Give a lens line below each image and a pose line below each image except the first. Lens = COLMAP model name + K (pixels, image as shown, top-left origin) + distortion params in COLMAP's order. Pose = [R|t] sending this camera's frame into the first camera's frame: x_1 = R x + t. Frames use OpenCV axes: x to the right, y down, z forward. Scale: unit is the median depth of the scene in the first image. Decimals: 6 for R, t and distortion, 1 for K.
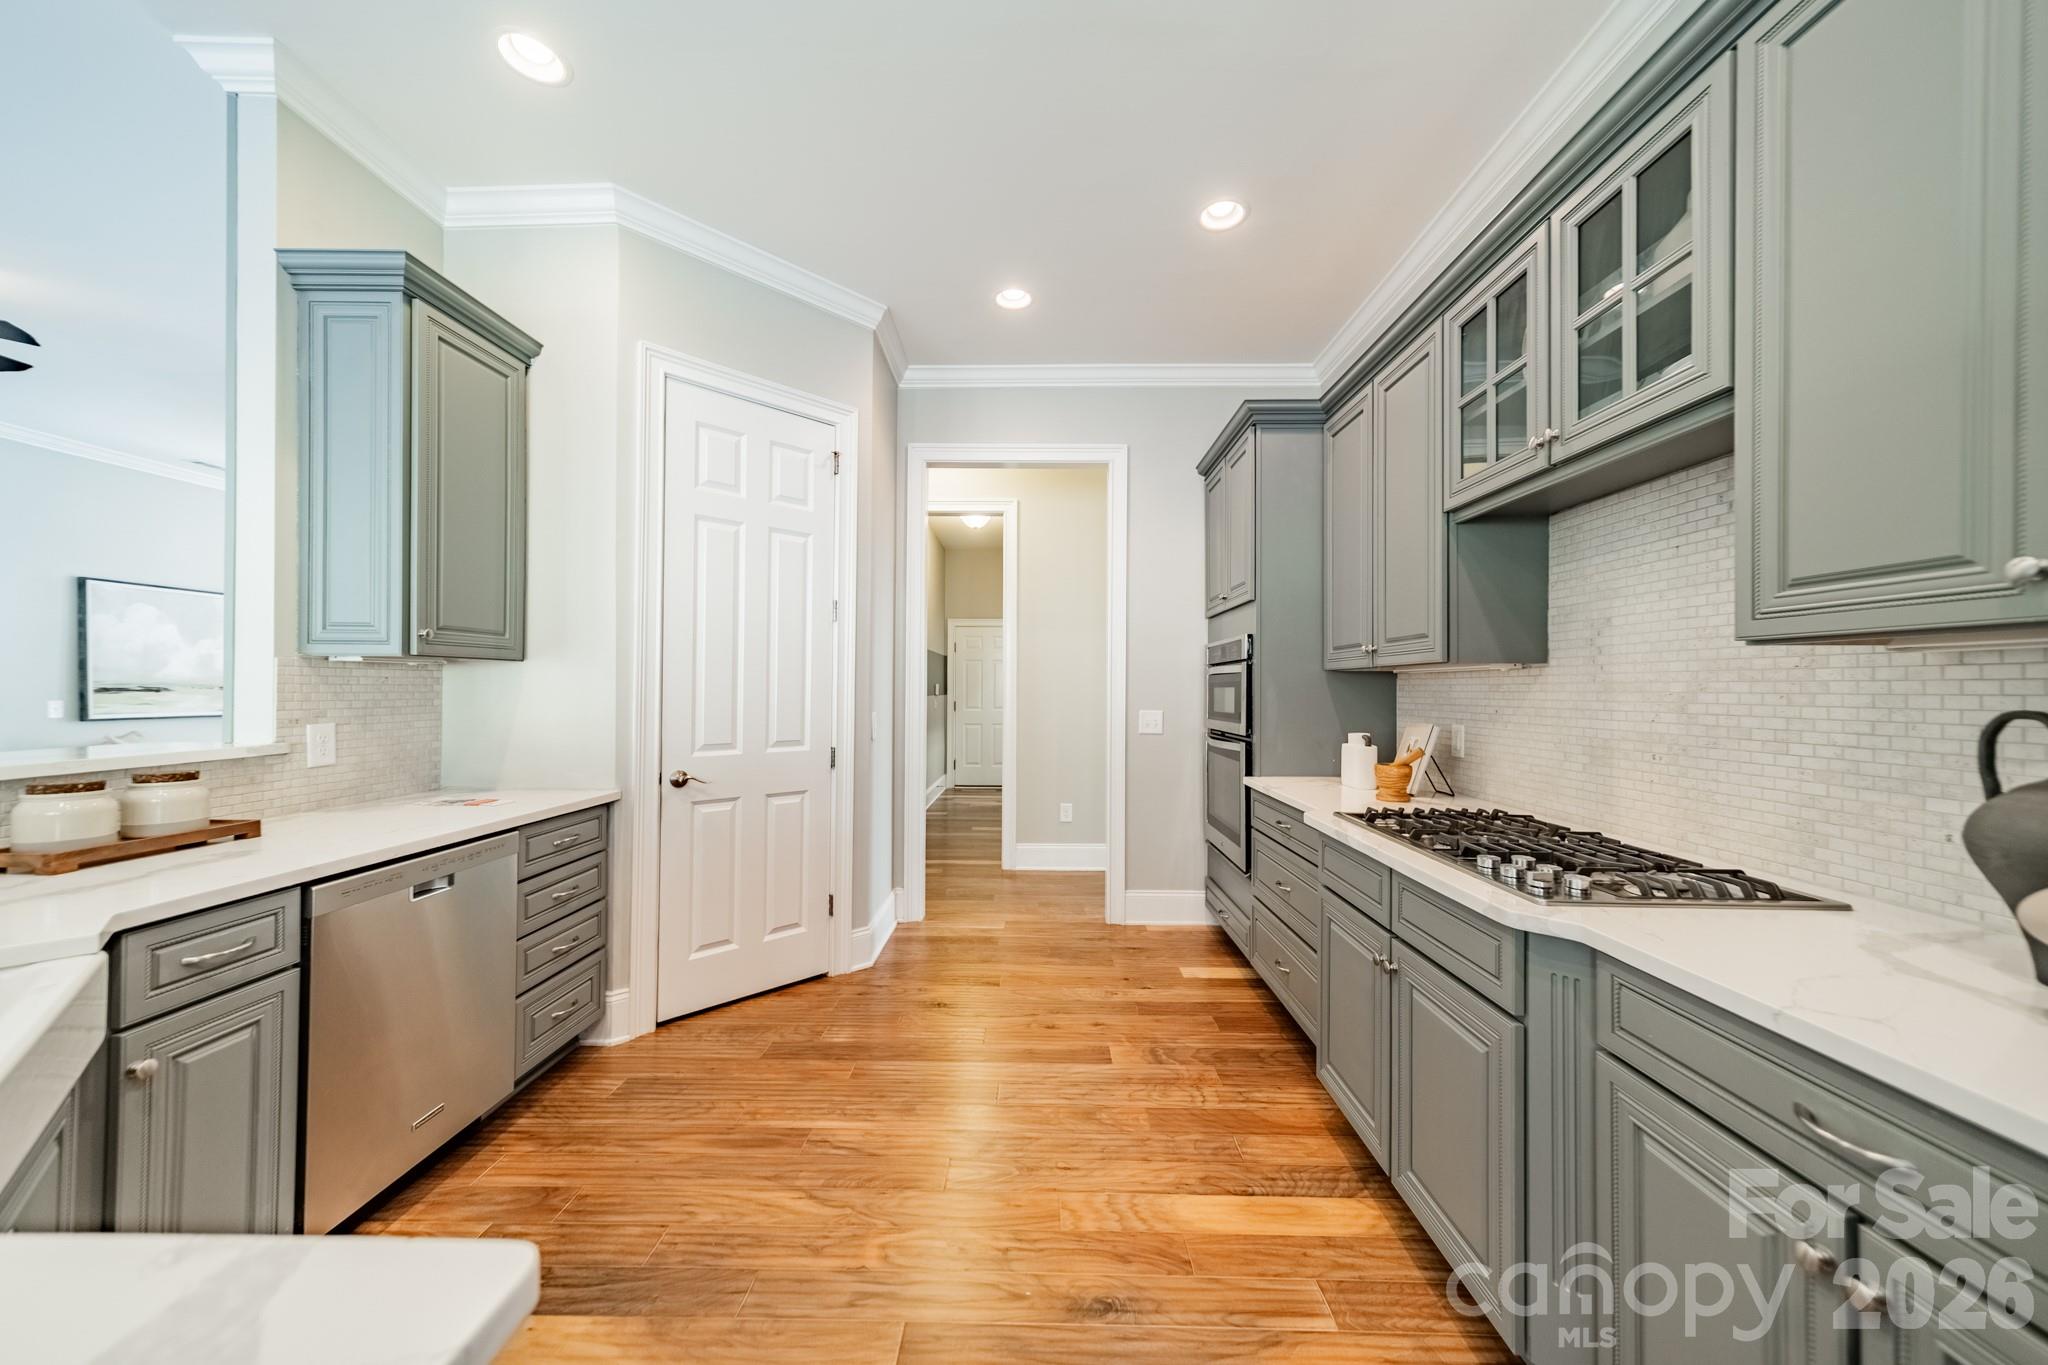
lens RADIAL K [[722.5, 0, 1029.8], [0, 722.5, 683.8], [0, 0, 1]] dist [0.009026, -0.000579]
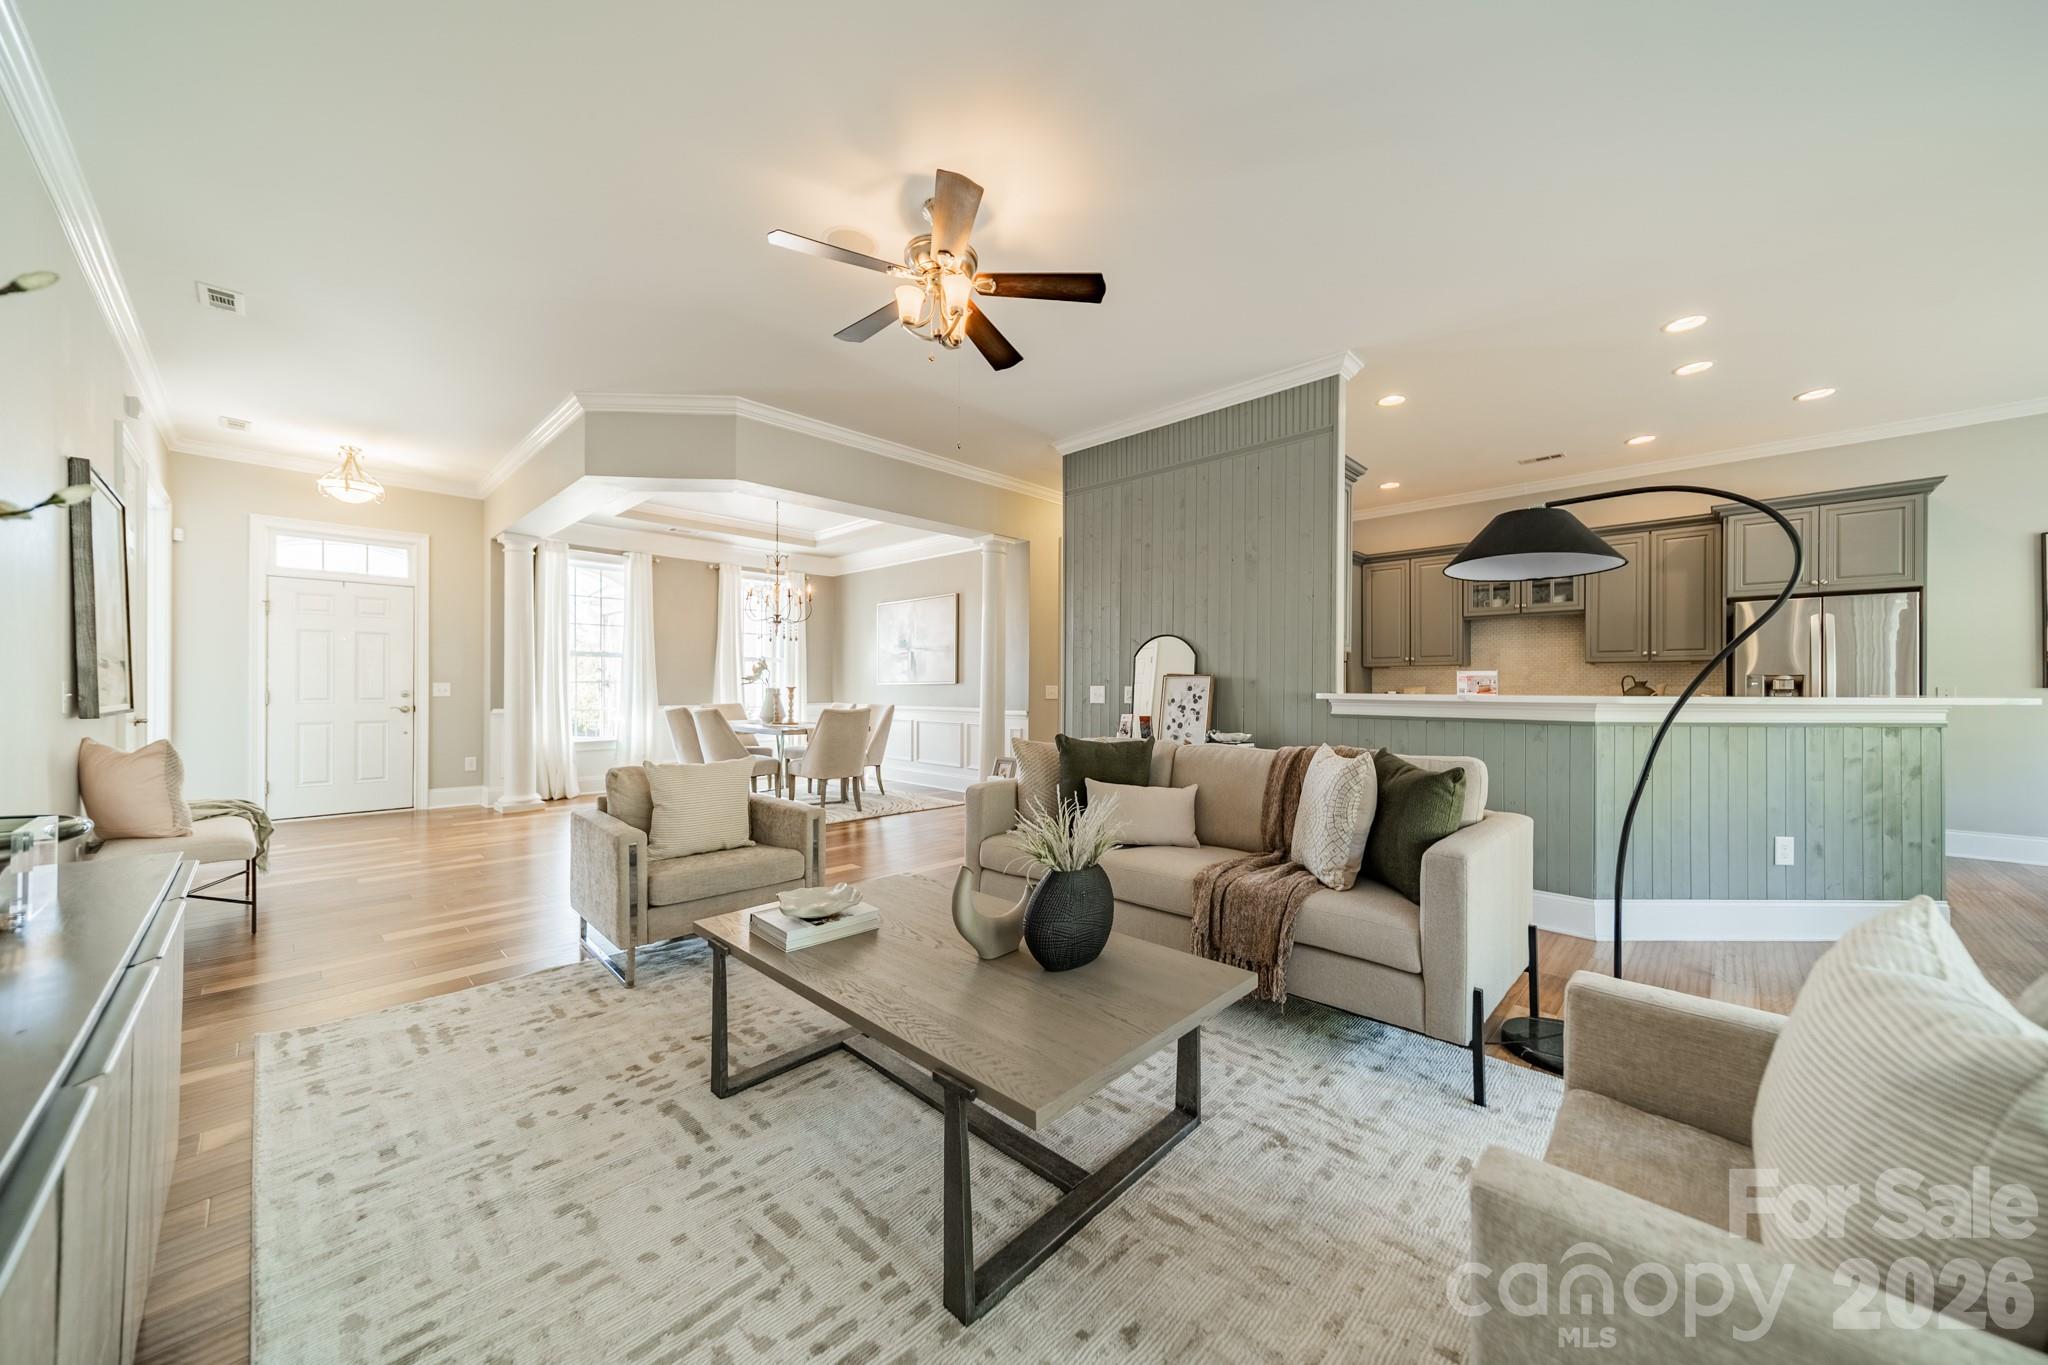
lens RADIAL K [[722.5, 0, 1032.8], [0, 722.5, 687.0], [0, 0, 1]] dist [0.009026, -0.000579]
pose [[0.683459, -0.002050, 0.729986, -2.542377], [-0.004160, 0.999969, 0.006704, 0.044338], [-0.729977, -0.007619, 0.683429, 0.190839]]
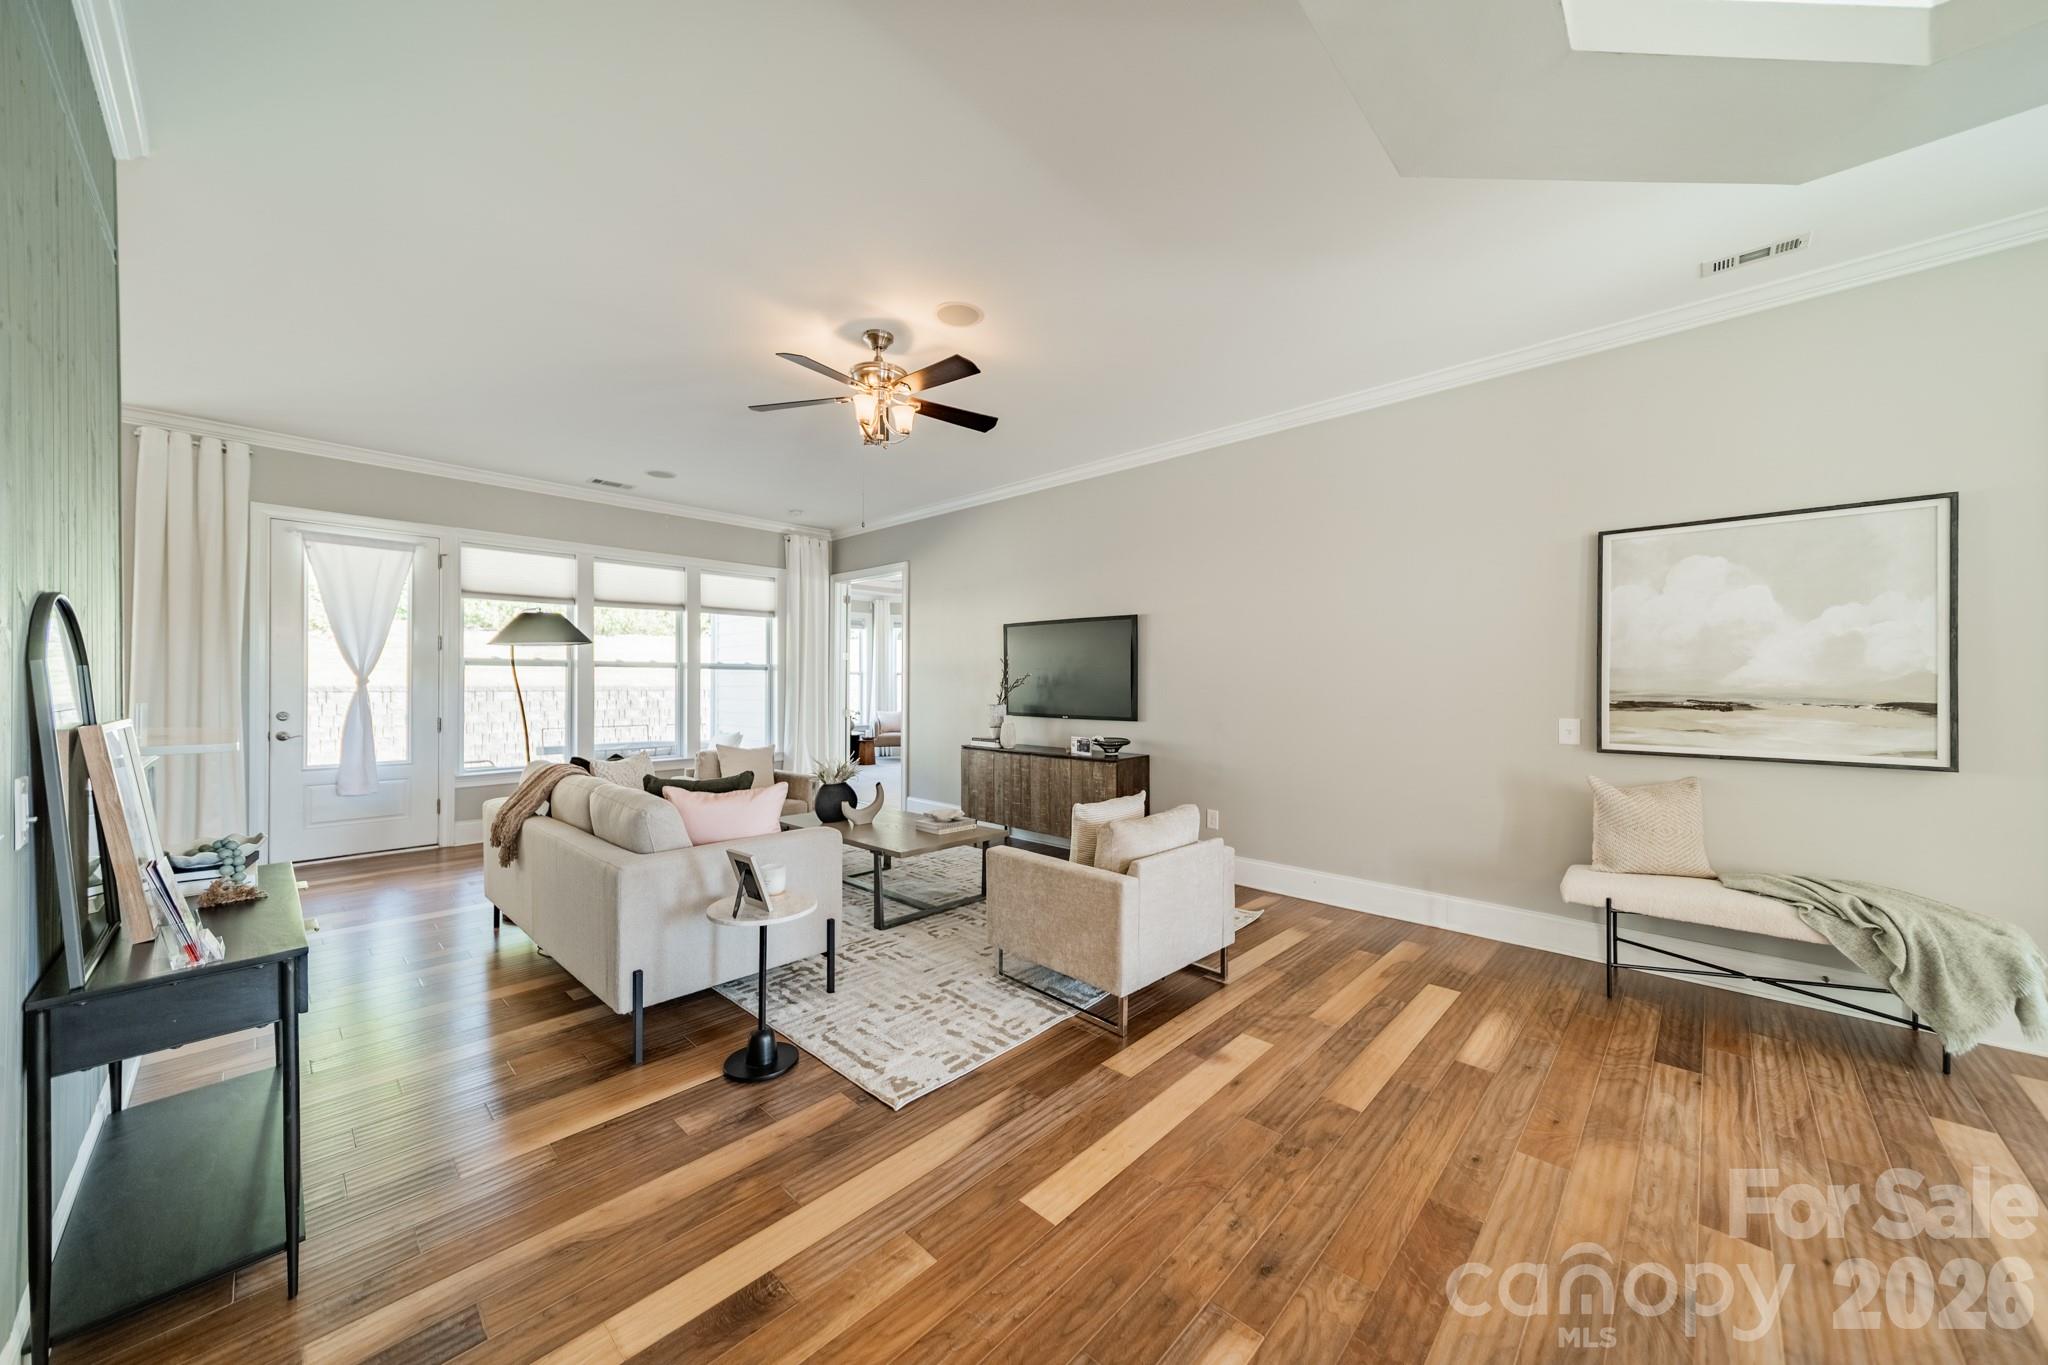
lens RADIAL K [[722.5, 0, 1031.1], [0, 722.5, 683.5], [0, 0, 1]] dist [0.009026, -0.000579]
pose [[-0.674338, -0.006950, -0.738390, -0.980535], [-0.002999, 0.999973, -0.006674, -0.008917], [0.738417, -0.002286, -0.674341, 2.236280]]
